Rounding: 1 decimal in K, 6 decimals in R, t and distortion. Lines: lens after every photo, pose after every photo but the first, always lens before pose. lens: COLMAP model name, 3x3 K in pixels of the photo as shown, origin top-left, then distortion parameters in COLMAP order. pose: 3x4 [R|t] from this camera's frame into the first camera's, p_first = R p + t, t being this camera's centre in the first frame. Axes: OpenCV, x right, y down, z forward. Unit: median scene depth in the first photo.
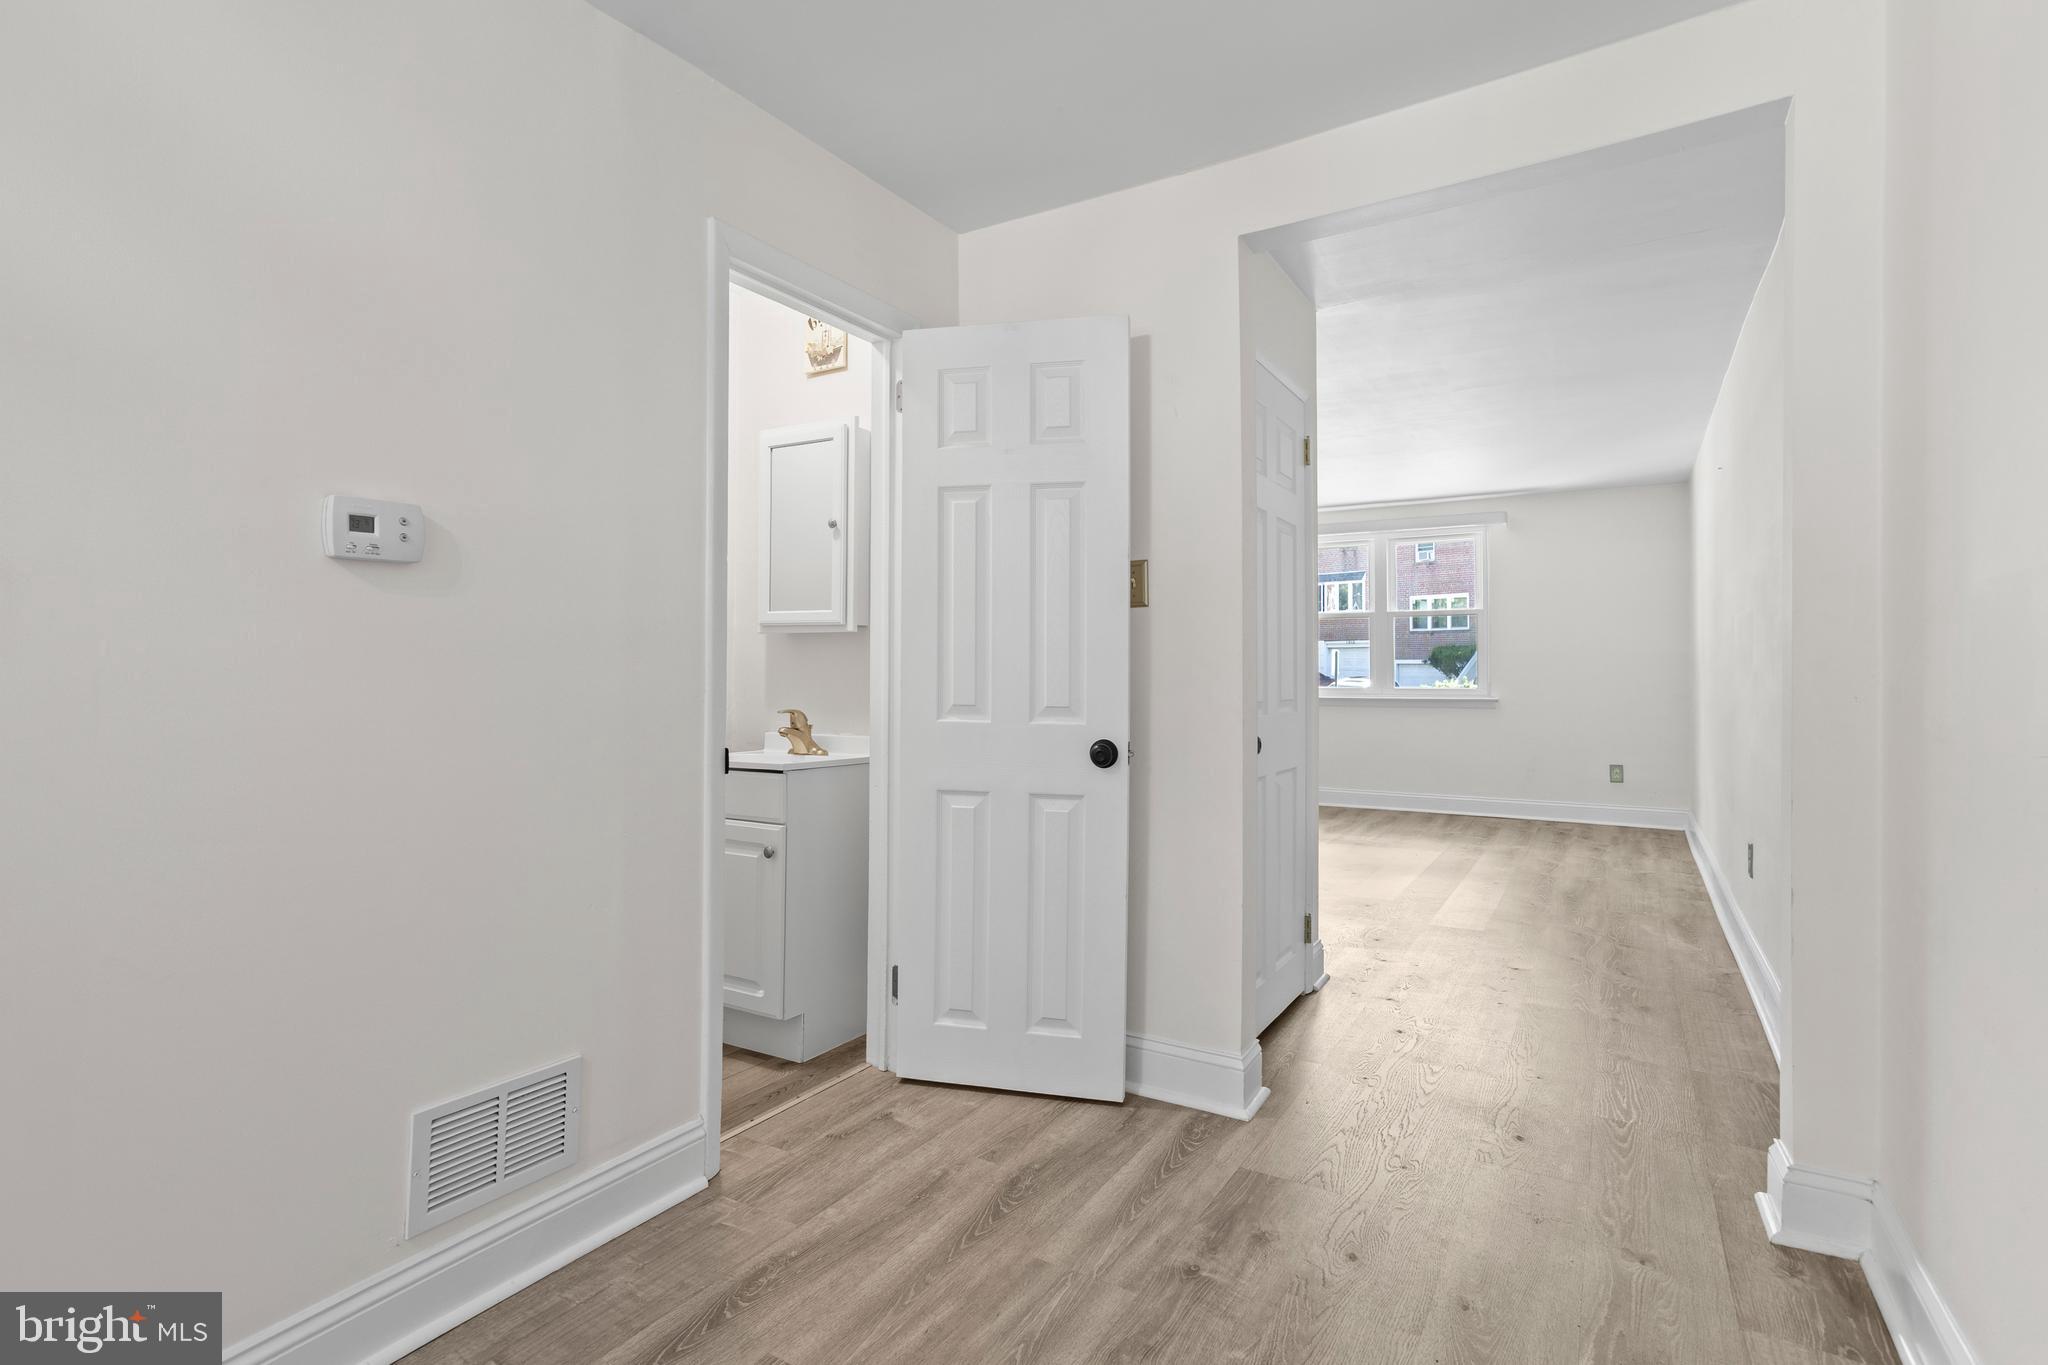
lens RADIAL K [[1017.3, 0, 1024.0], [0, 1017.3, 682.5], [0, 0, 1]] dist [-0.060583, 0.046771]
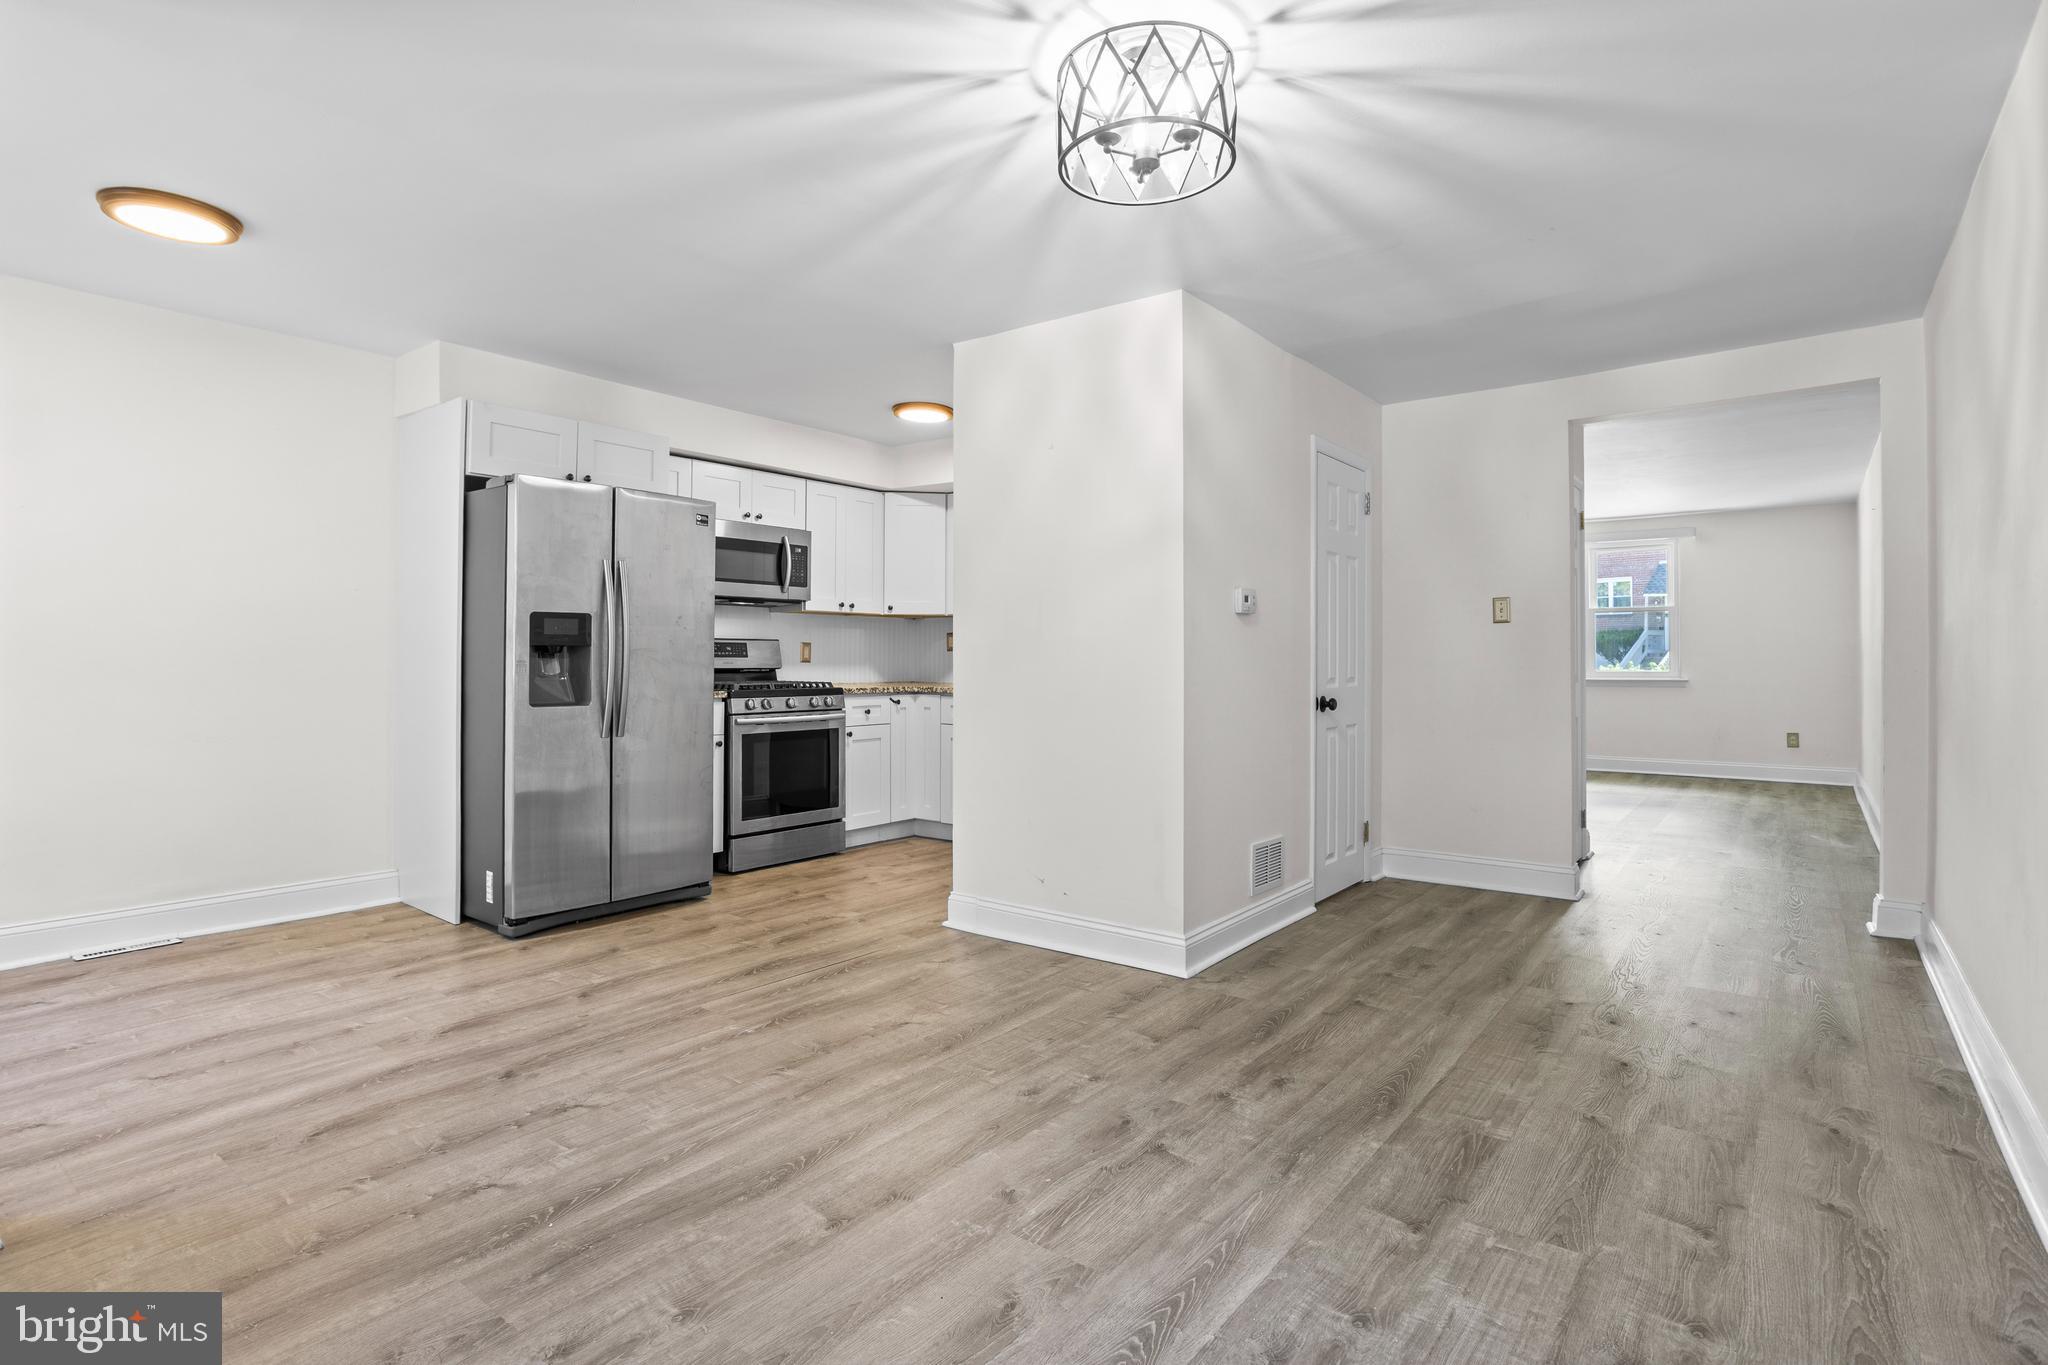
lens RADIAL K [[1000.9, 0, 1015.7], [0, 1000.9, 659.5], [0, 0, 1]] dist [-0.060631, 0.039507]
pose [[0.990474, 0.007831, -0.137479, -0.231840], [-0.008281, 0.999962, -0.002699, -0.000530], [0.137453, 0.003812, 0.990501, -0.393486]]
